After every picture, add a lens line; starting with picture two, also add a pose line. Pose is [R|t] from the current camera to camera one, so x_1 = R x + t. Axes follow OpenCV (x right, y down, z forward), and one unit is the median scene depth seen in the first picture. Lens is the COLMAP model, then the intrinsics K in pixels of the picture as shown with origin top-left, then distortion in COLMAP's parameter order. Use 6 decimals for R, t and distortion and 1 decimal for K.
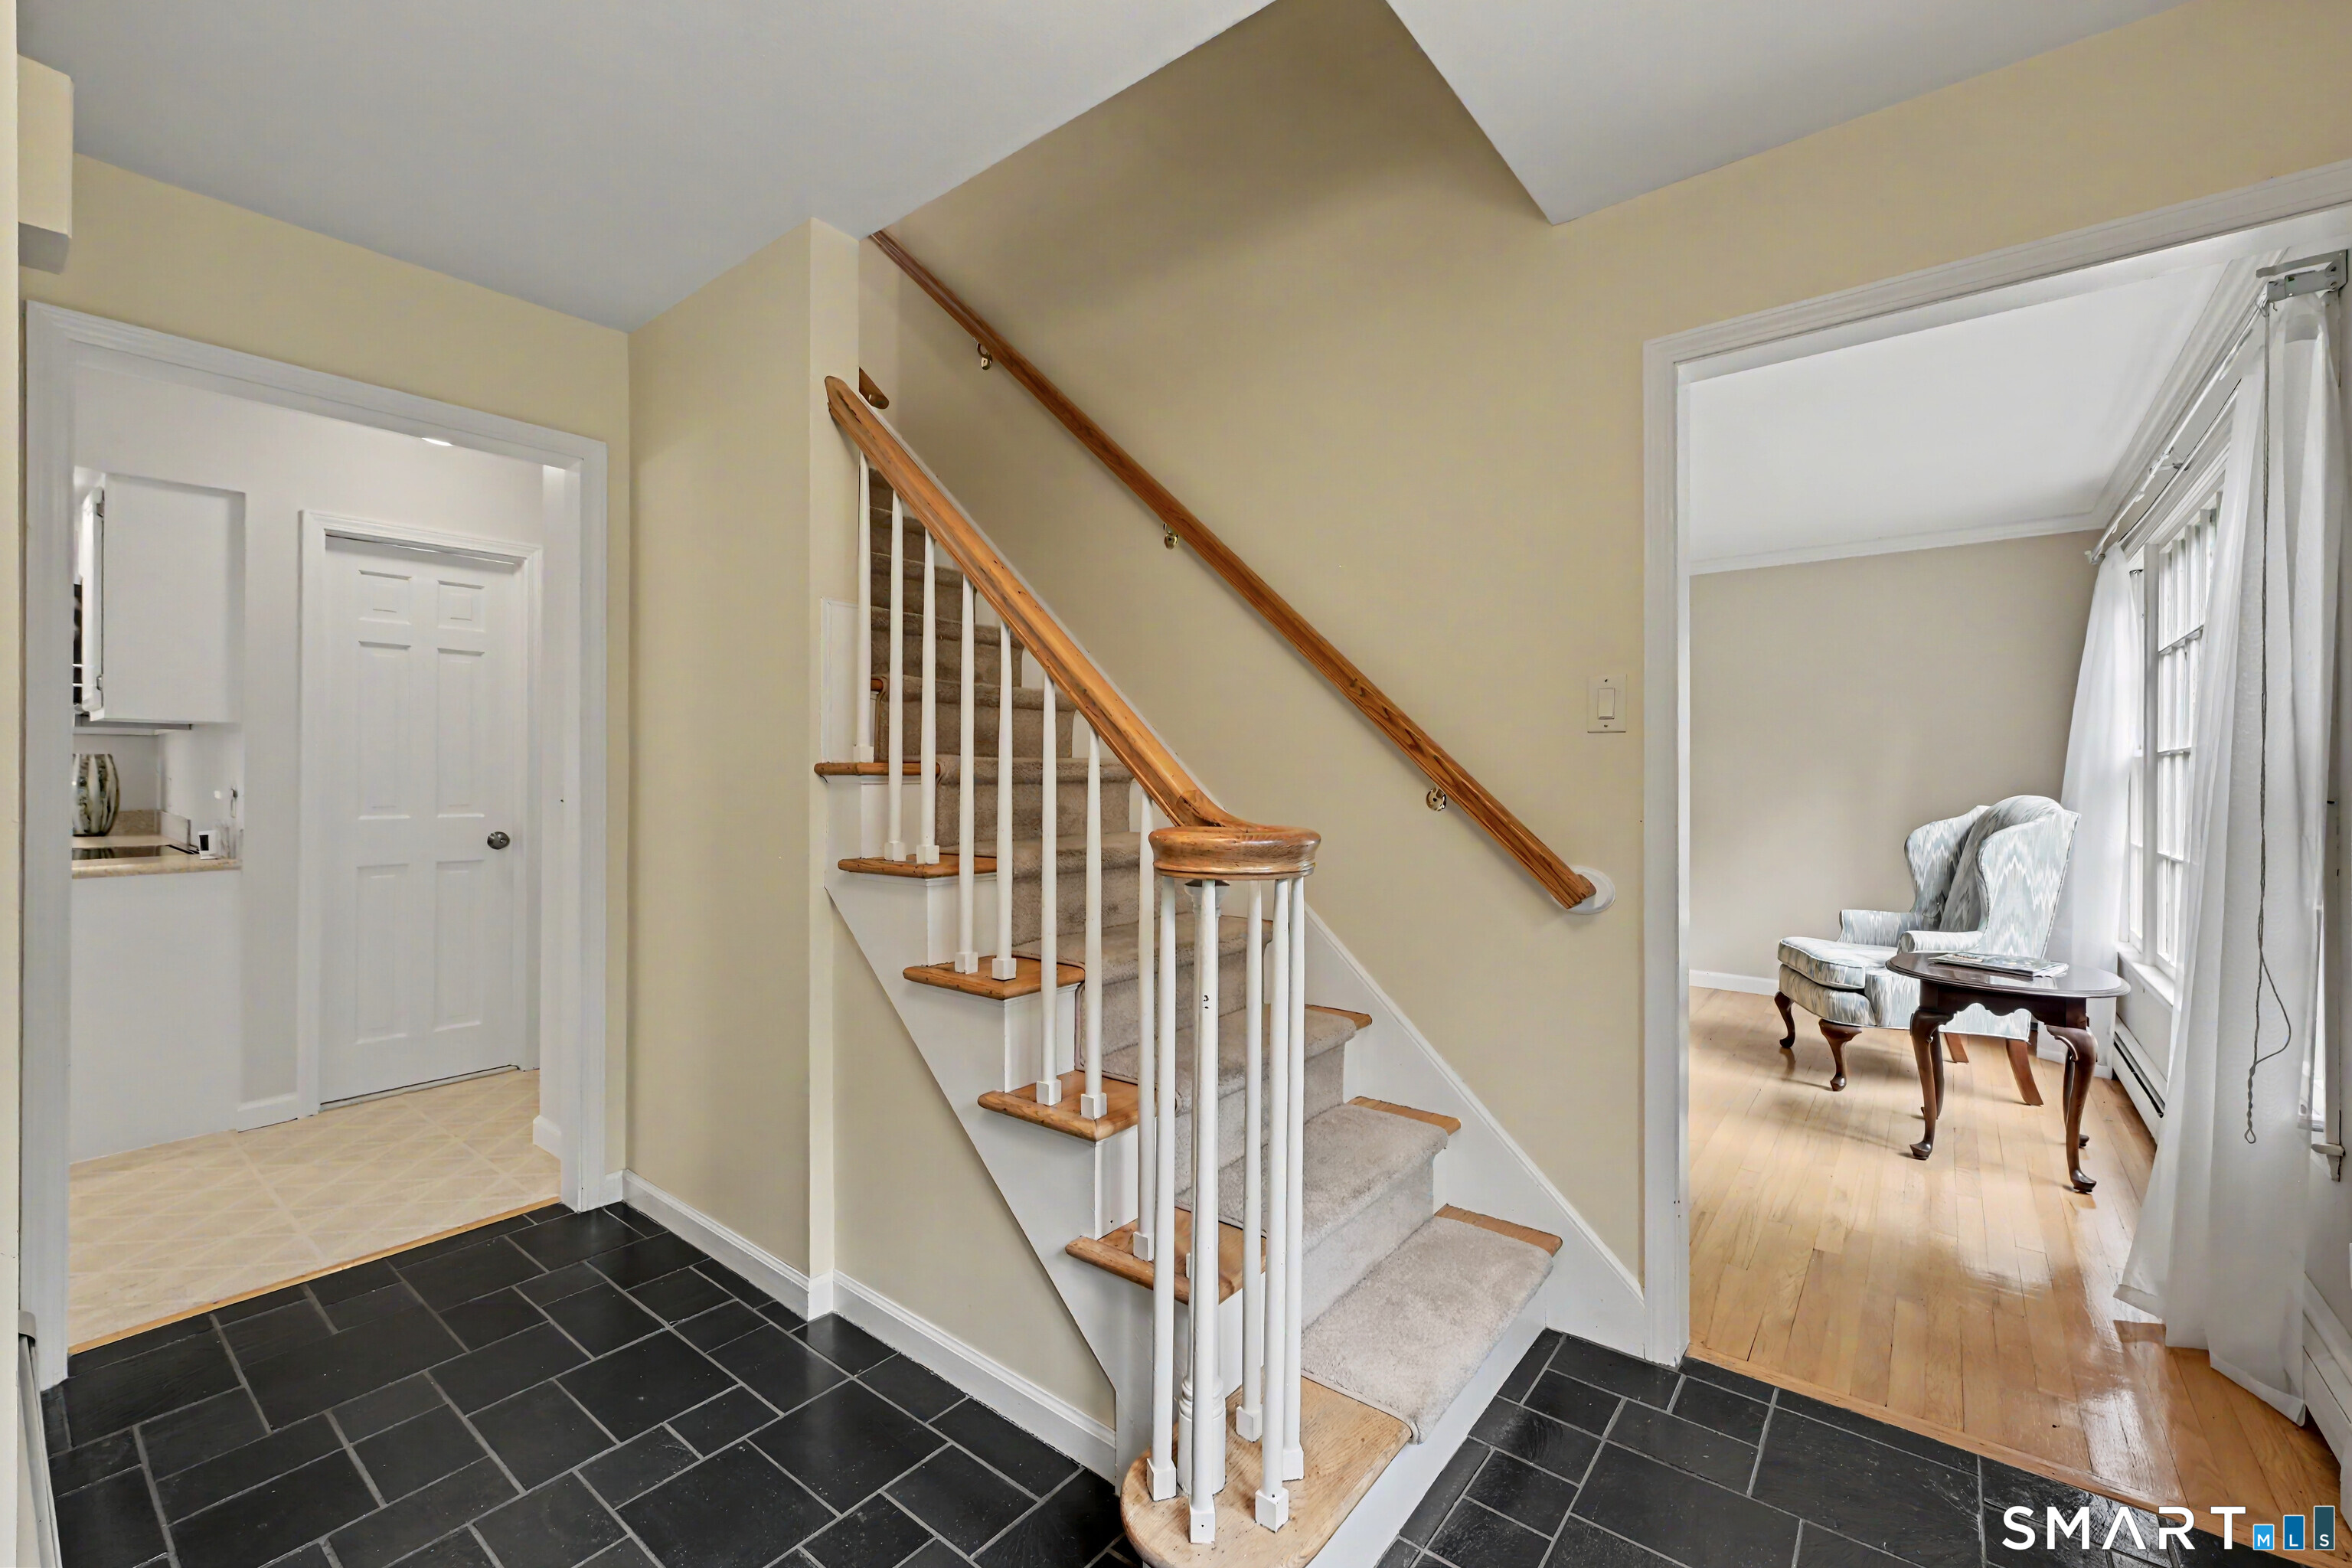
lens RADIAL K [[970.7, 0, 1178.1], [0, 970.7, 778.9], [0, 0, 1]] dist [-0.004269, -0.000556]
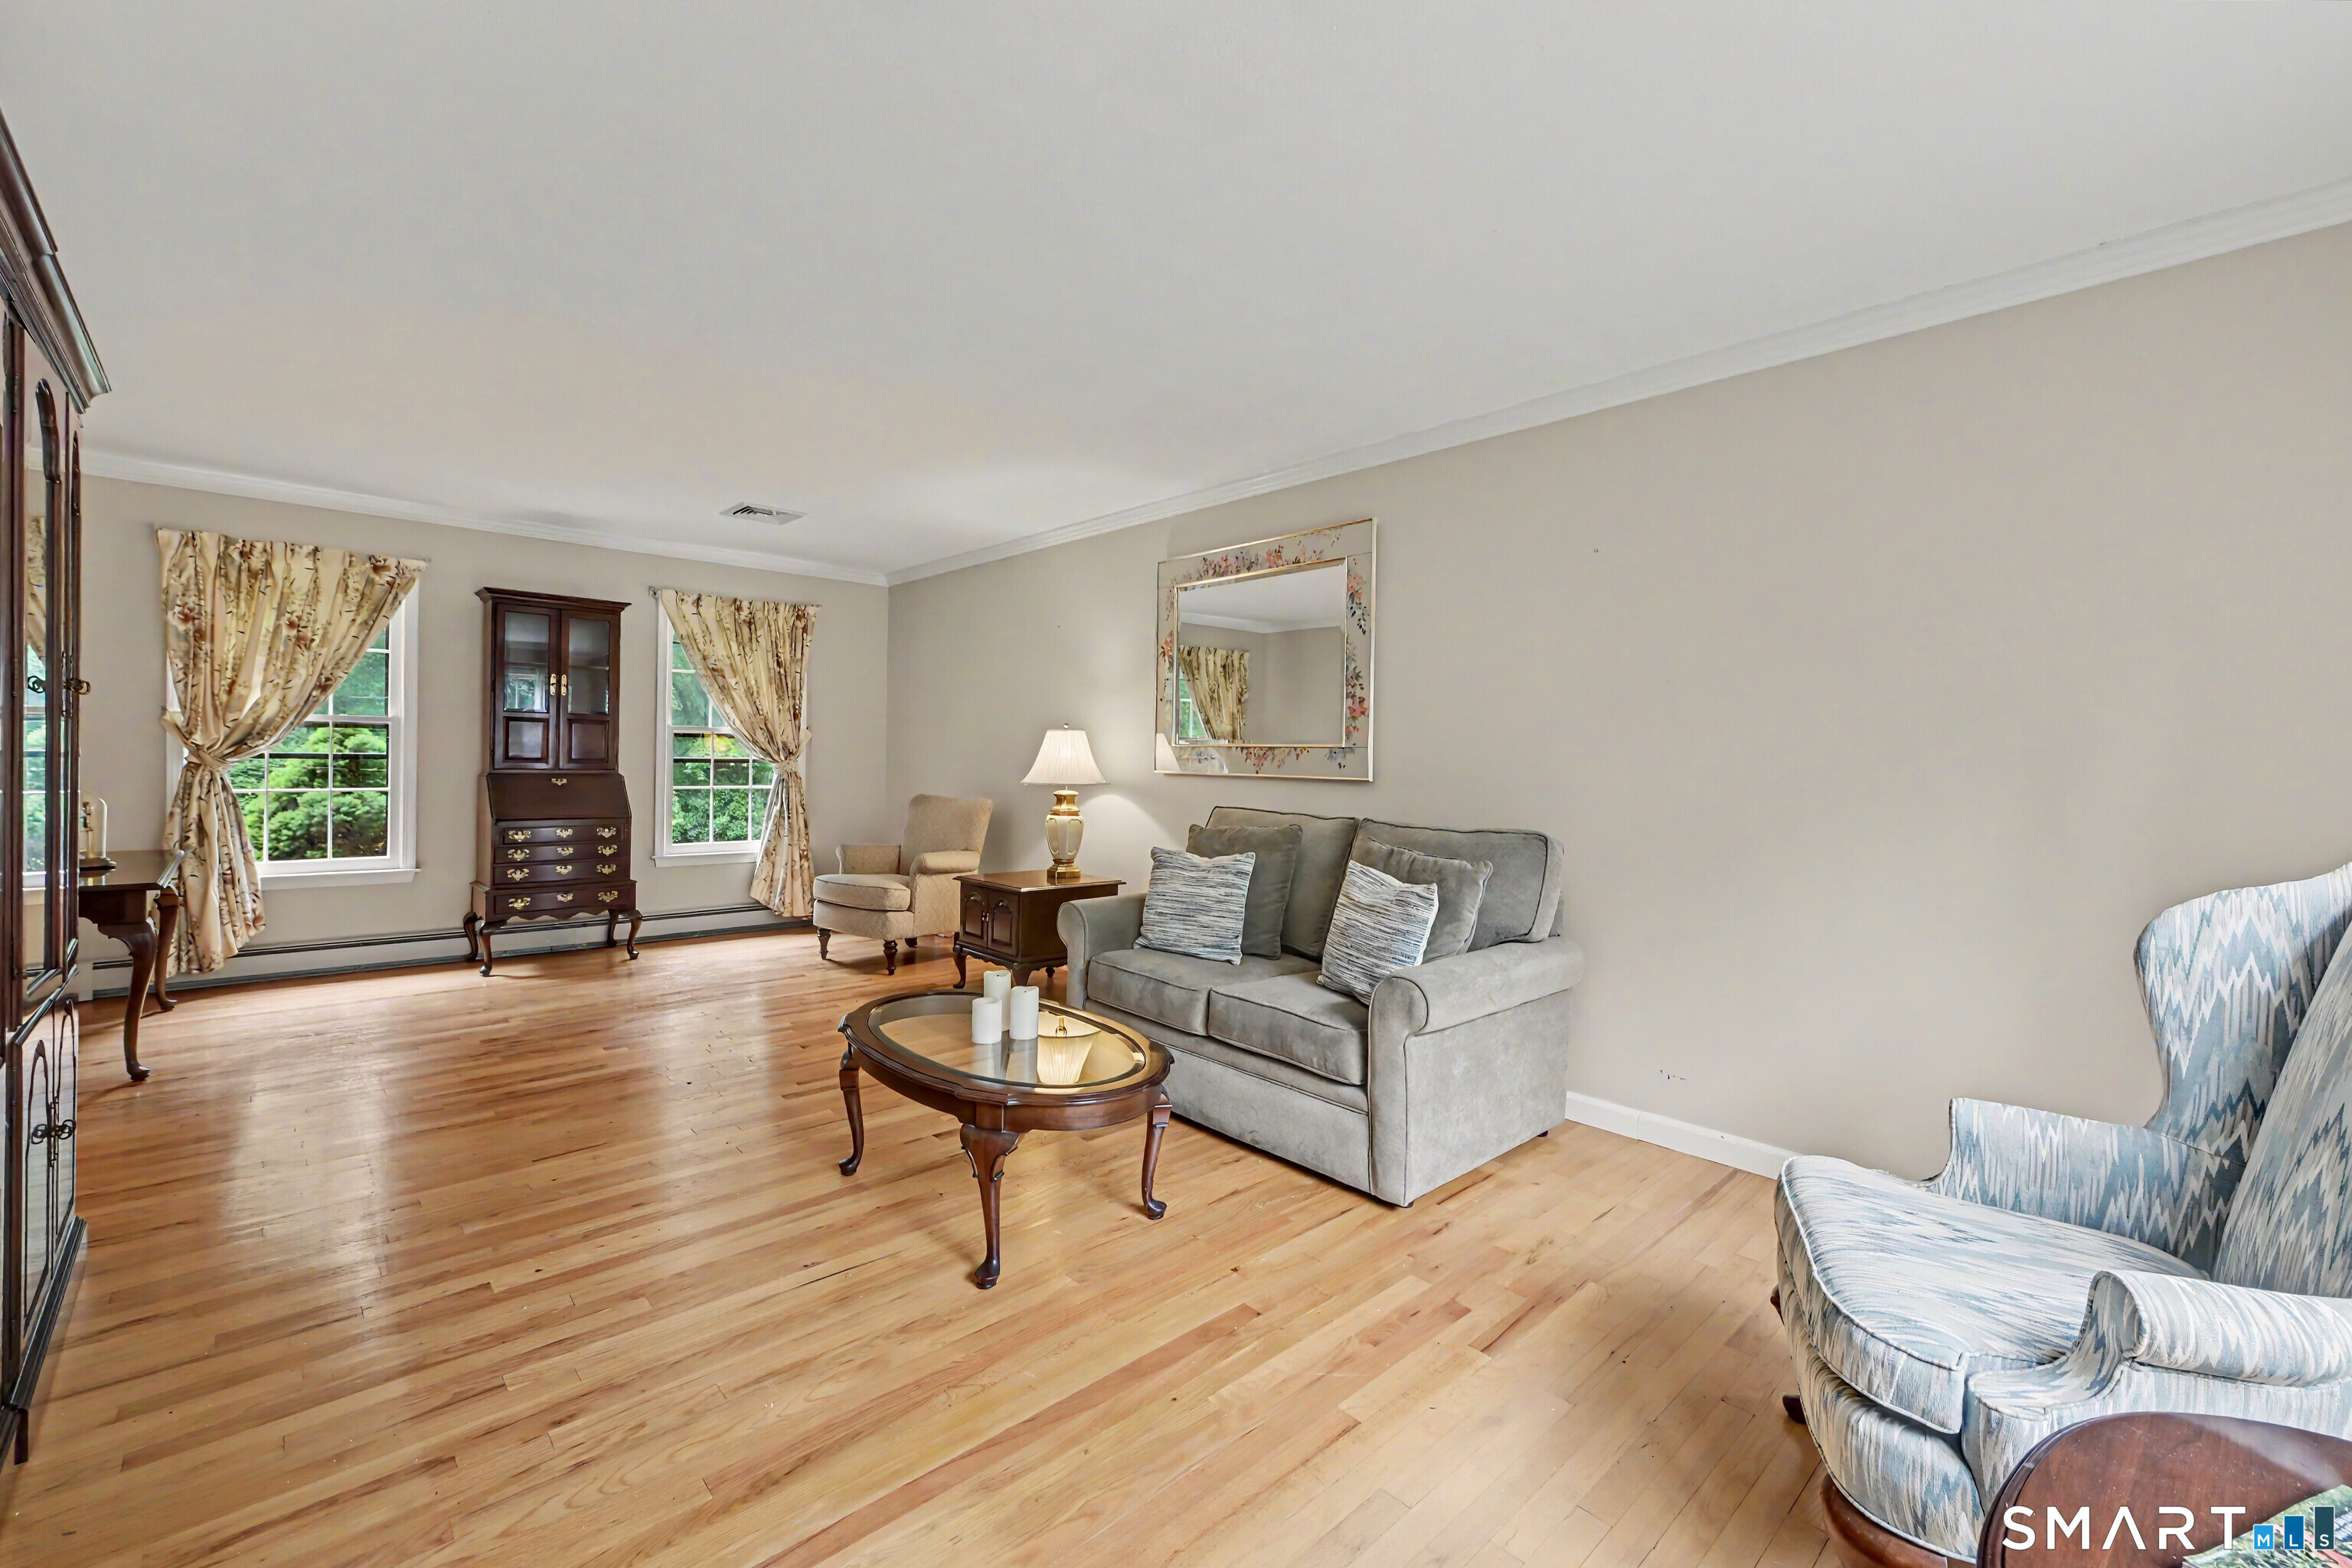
lens RADIAL K [[970.7, 0, 1176.4], [0, 970.7, 778.9], [0, 0, 1]] dist [-0.004269, -0.000556]
pose [[0.987388, 0.020328, -0.157006, 0.445364], [-0.019384, 0.999784, 0.007540, 0.006636], [0.157125, -0.004401, 0.987569, 0.577853]]
